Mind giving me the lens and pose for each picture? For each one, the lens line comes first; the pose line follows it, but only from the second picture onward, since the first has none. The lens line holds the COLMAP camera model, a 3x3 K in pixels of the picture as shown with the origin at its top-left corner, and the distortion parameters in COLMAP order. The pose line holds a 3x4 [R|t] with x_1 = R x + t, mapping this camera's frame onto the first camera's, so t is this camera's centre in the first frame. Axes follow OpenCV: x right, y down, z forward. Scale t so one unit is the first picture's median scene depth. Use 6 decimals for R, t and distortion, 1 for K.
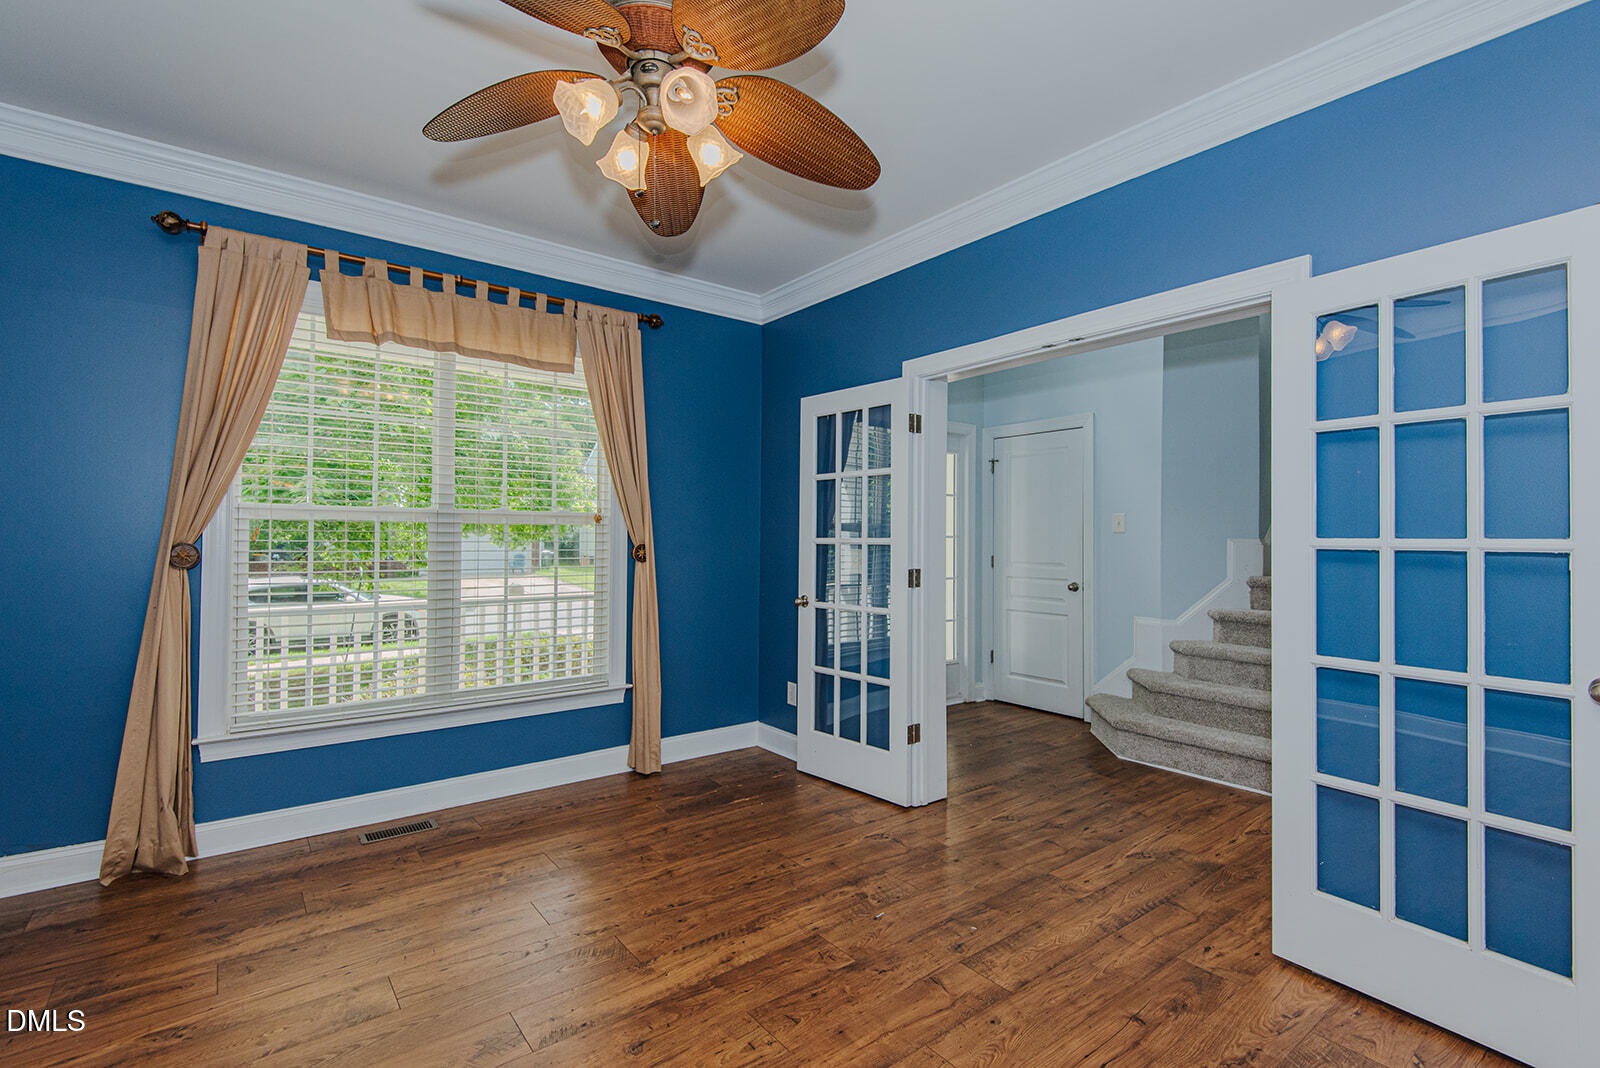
lens RADIAL K [[737.8, 0, 800.0], [0, 737.8, 534.0], [0, 0, 1]] dist [0.030807, -0.000299]
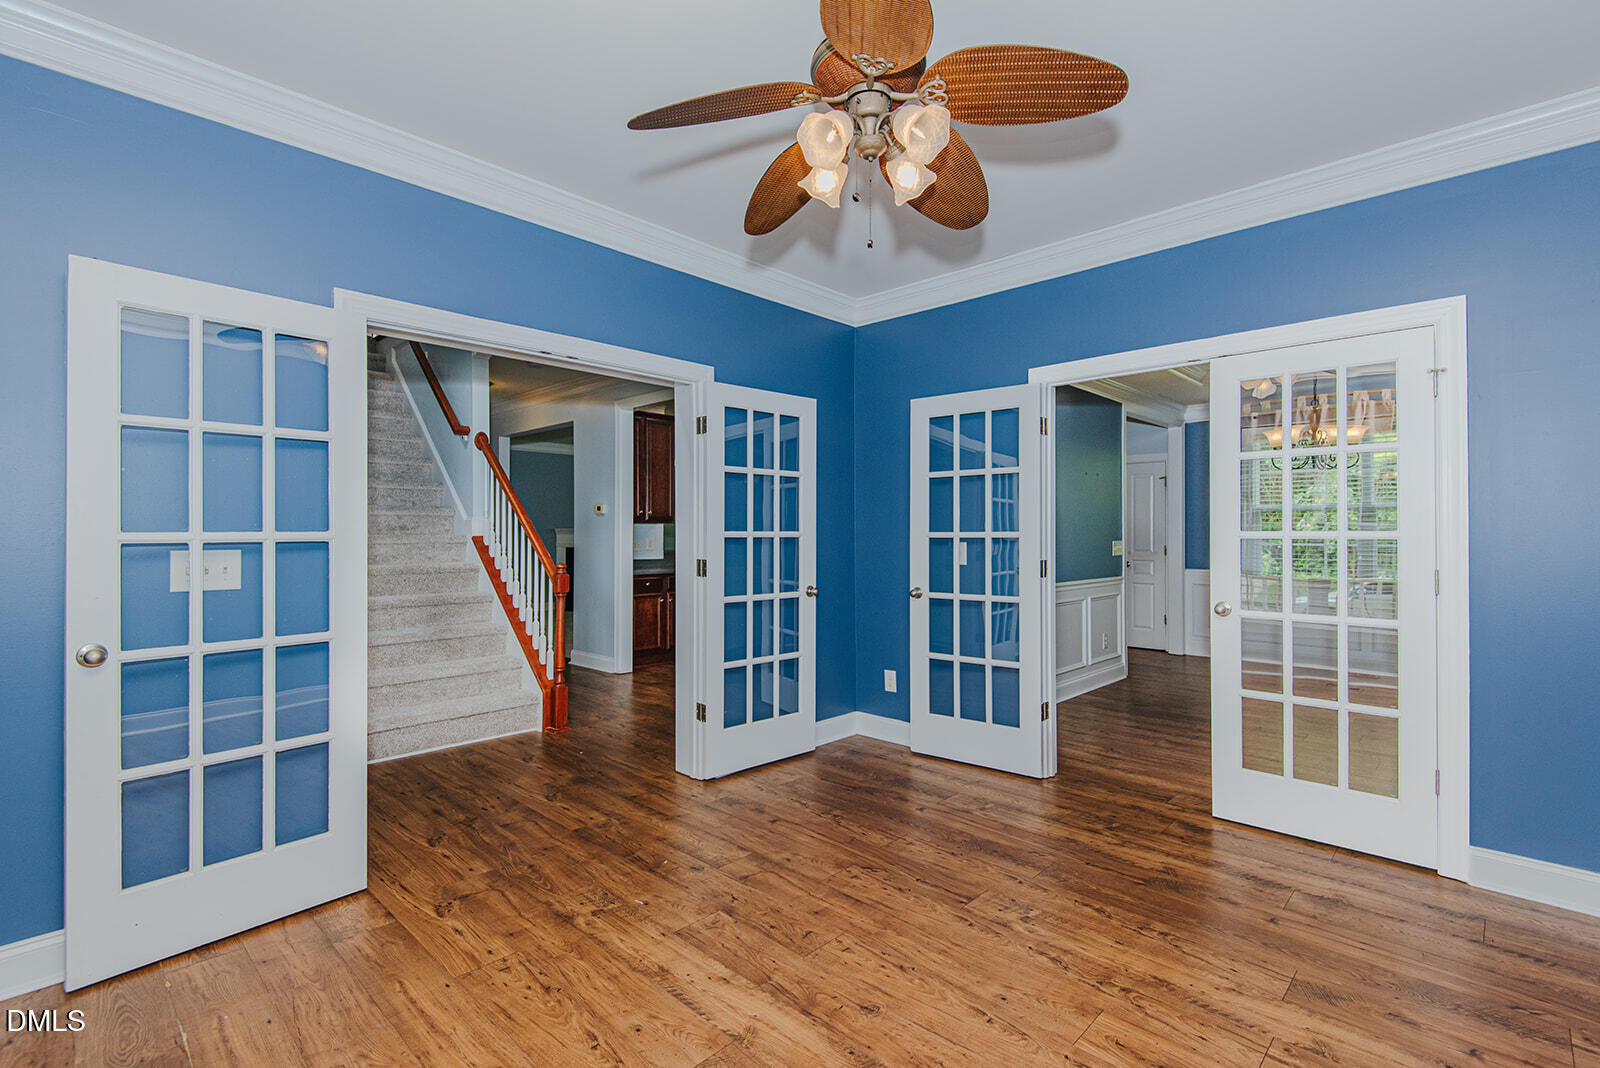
lens RADIAL K [[737.8, 0, 800.0], [0, 737.8, 534.0], [0, 0, 1]] dist [0.030807, -0.000299]
pose [[-0.139008, -0.006724, 0.990268, -0.891108], [-0.005475, 0.999967, 0.006021, -0.000025], [-0.990276, -0.004585, -0.139040, 0.886415]]
